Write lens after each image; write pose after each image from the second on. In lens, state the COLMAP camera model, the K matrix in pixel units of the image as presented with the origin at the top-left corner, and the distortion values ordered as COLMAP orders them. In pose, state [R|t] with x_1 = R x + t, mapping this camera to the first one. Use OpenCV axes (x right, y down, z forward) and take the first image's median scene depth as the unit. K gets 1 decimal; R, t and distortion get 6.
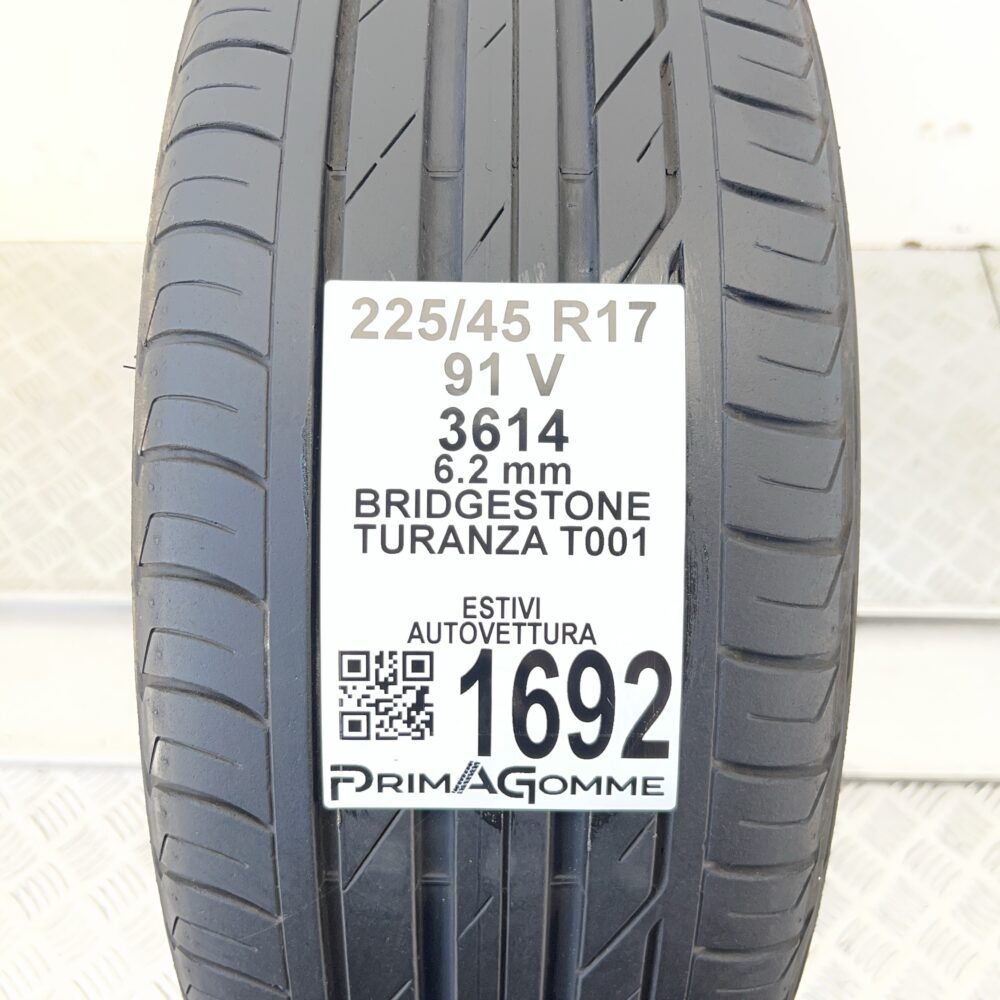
lens RADIAL K [[1382.4, 0, 500.0], [0, 1382.4, 500.0], [0, 0, 1]] dist [-0.019754, 0.041747]
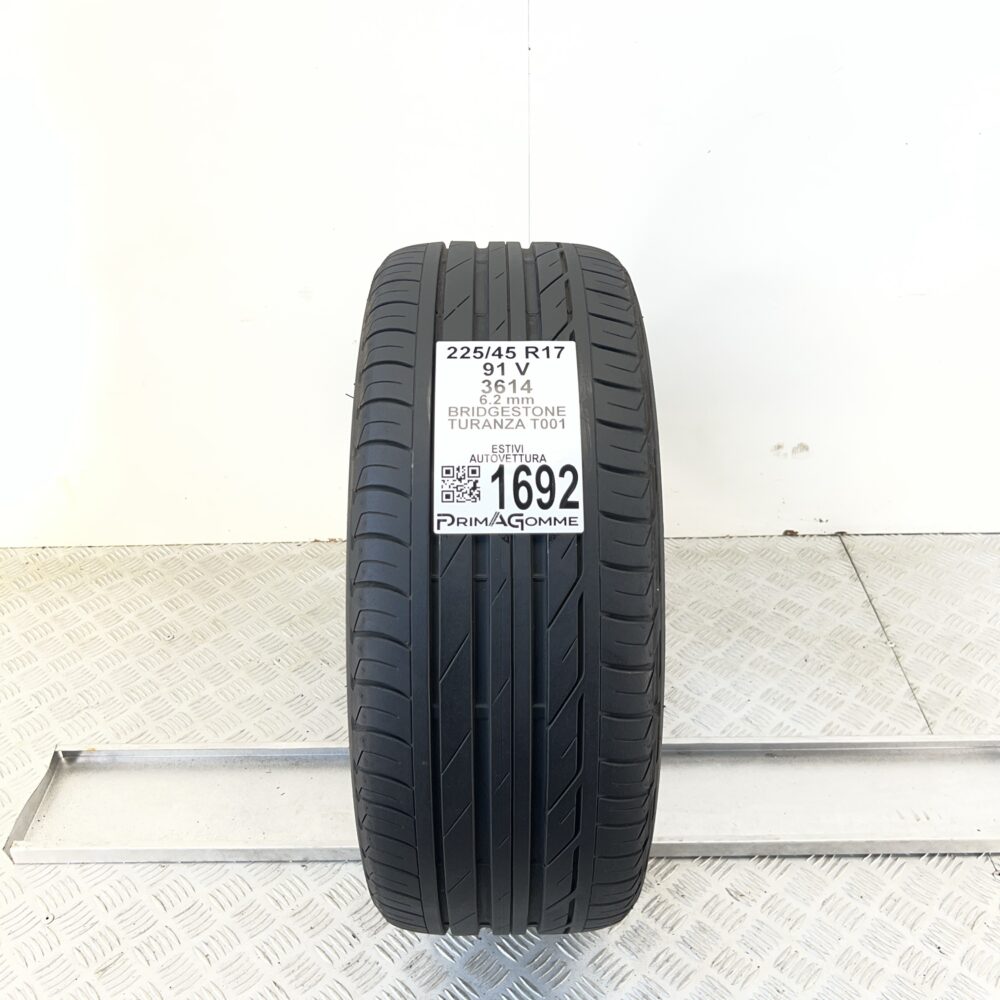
lens RADIAL K [[1382.4, 0, 500.0], [0, 1382.4, 500.0], [0, 0, 1]] dist [-0.019754, 0.041747]
pose [[0.999784, -0.018916, 0.008608, -0.035144], [0.020718, 0.874561, -0.484473, 1.345627], [0.001637, 0.484547, 0.874764, -1.109624]]
